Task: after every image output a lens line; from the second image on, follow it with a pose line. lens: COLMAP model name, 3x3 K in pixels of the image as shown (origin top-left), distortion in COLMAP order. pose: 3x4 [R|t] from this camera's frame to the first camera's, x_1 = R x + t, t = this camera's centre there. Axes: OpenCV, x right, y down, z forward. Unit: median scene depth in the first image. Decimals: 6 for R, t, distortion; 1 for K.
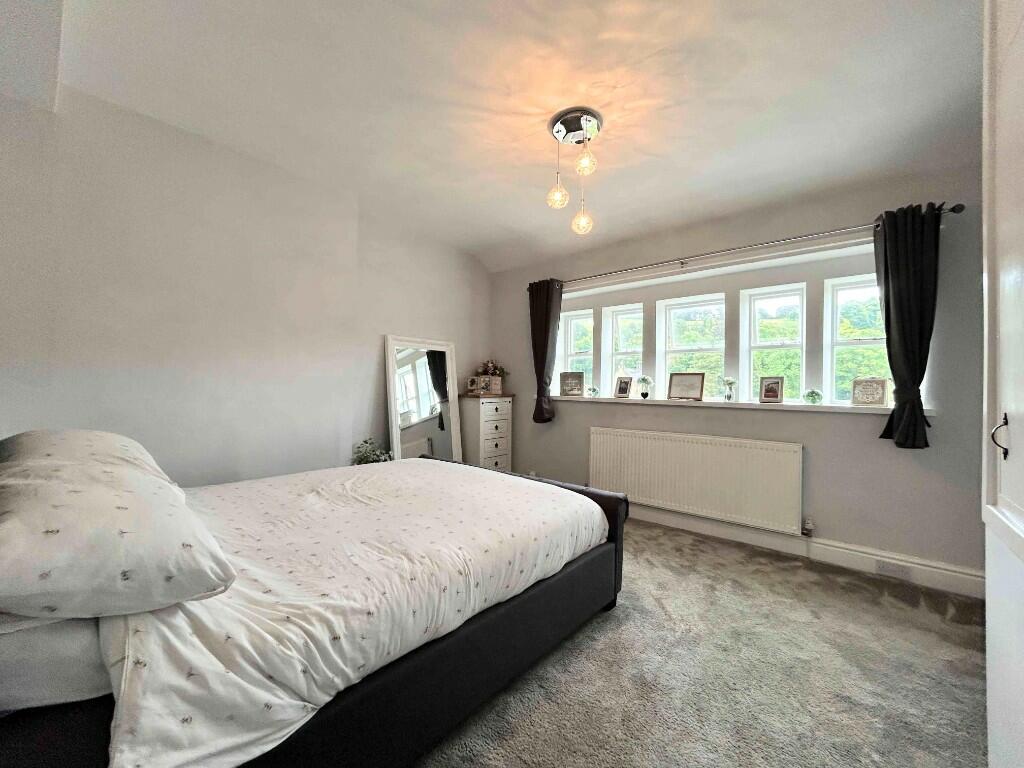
lens RADIAL K [[409.6, 0, 510.2], [0, 409.6, 386.3], [0, 0, 1]] dist [0.004229, 0.000209]
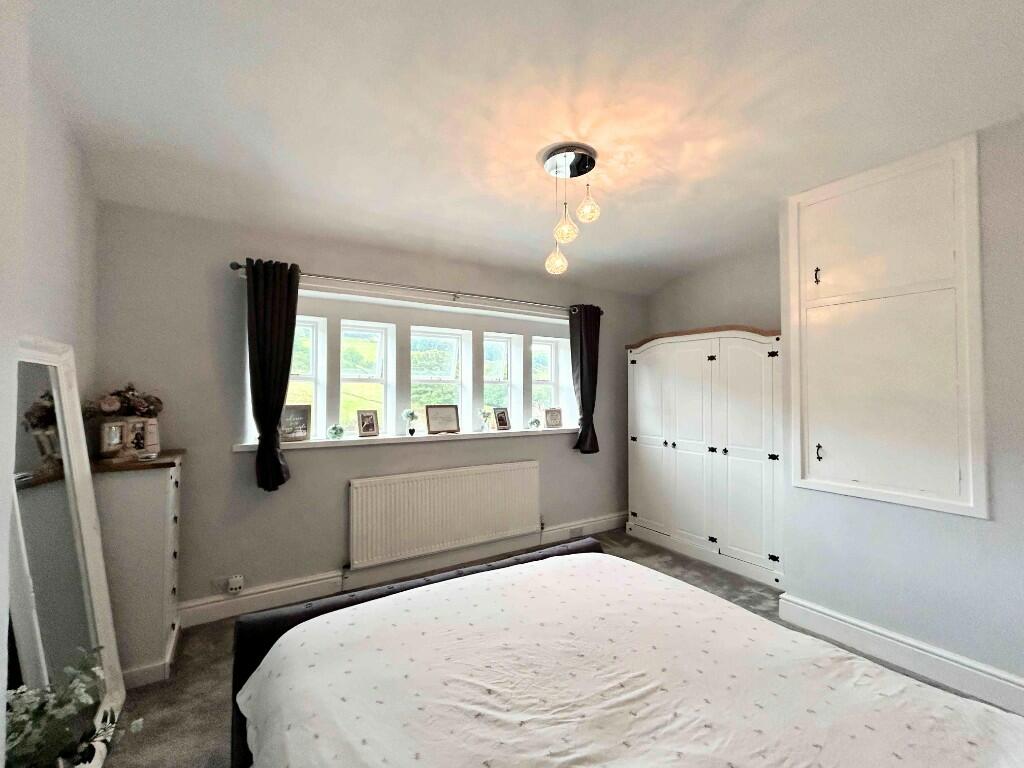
lens RADIAL K [[443.9, 0, 514.8], [0, 443.9, 382.5], [0, 0, 1]] dist [0.001907, 0.000632]
pose [[0.284891, 0.006849, 0.958536, -0.603403], [0.003687, 0.999959, -0.008241, -0.087045], [-0.958553, 0.005881, 0.284854, 0.598860]]
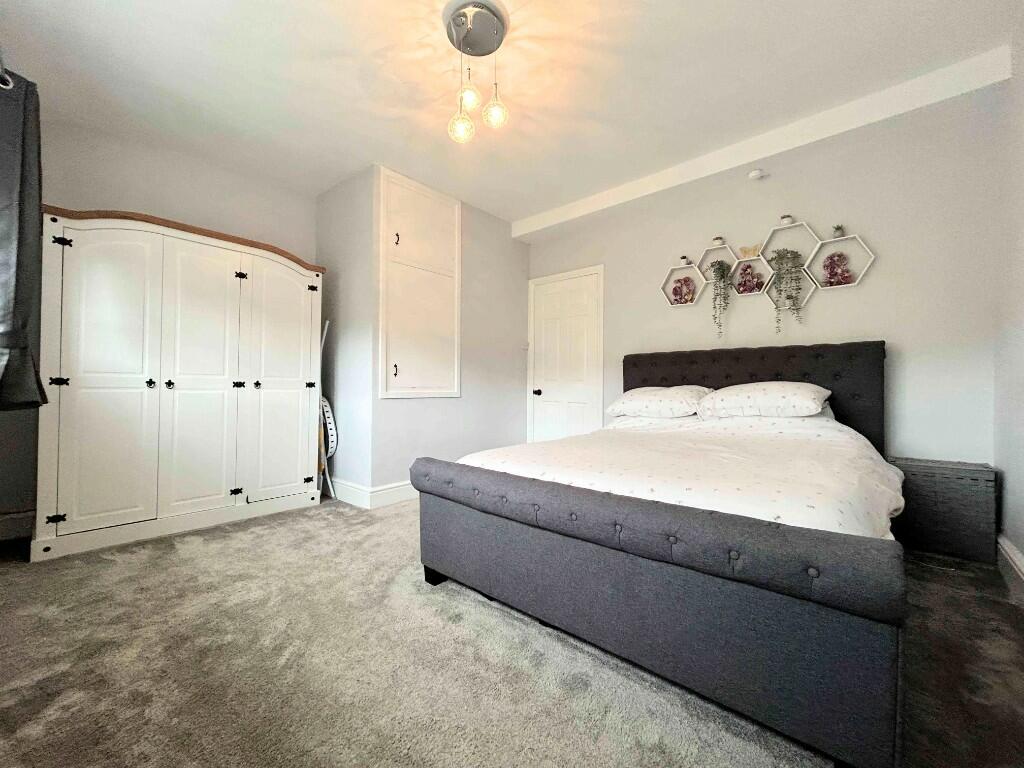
lens RADIAL K [[409.6, 0, 512.6], [0, 409.6, 379.4], [0, 0, 1]] dist [0.004229, 0.000209]
pose [[-0.999258, -0.016257, 0.034908, 0.025803], [-0.016601, 0.999816, -0.009586, 0.068235], [-0.034746, -0.010159, -0.999345, 1.314303]]
